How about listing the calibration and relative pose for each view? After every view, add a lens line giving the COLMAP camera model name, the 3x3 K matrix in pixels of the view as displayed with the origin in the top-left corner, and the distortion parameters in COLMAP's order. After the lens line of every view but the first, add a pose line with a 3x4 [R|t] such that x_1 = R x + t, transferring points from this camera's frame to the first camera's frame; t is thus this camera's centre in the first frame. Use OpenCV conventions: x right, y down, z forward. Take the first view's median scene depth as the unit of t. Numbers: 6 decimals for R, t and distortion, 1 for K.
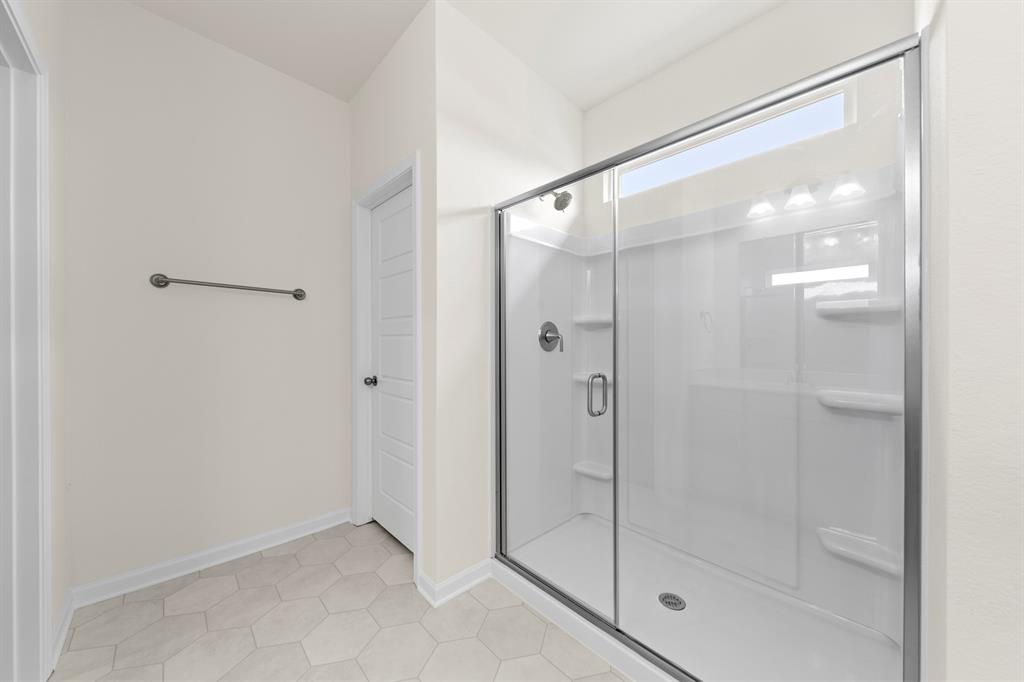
lens RADIAL K [[359.8, 0, 514.4], [0, 359.8, 344.5], [0, 0, 1]] dist [0.000860, 0.000059]
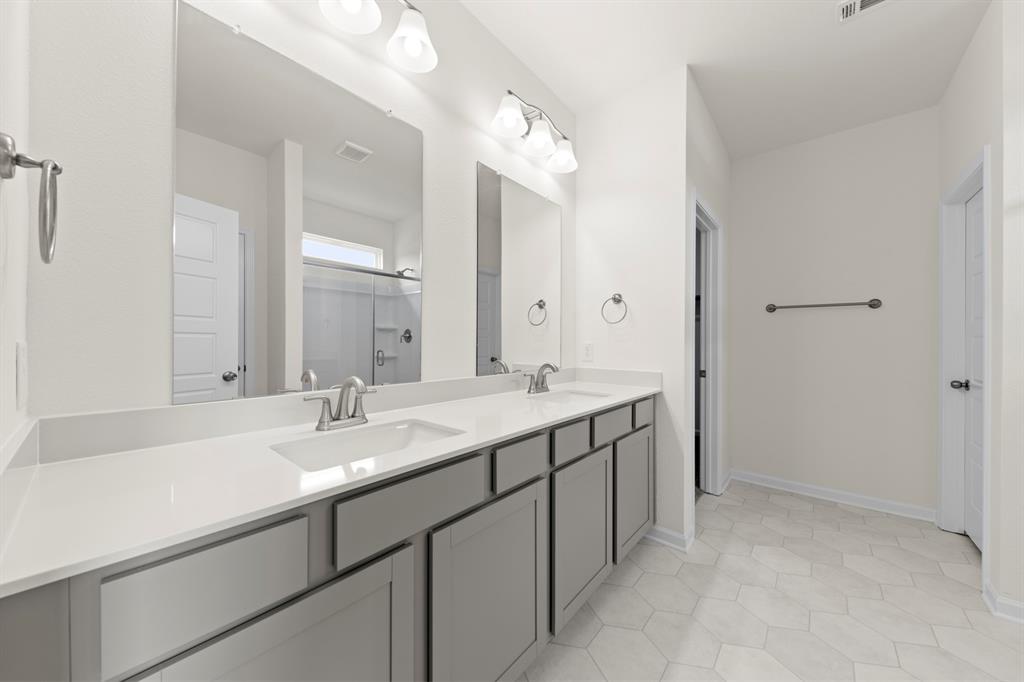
lens RADIAL K [[359.8, 0, 514.4], [0, 359.8, 344.5], [0, 0, 1]] dist [0.000860, 0.000059]
pose [[0.098342, -0.006047, -0.995134, 0.543592], [-0.004171, 0.999970, -0.006489, 0.006801], [0.995144, 0.004789, 0.098314, -0.340563]]
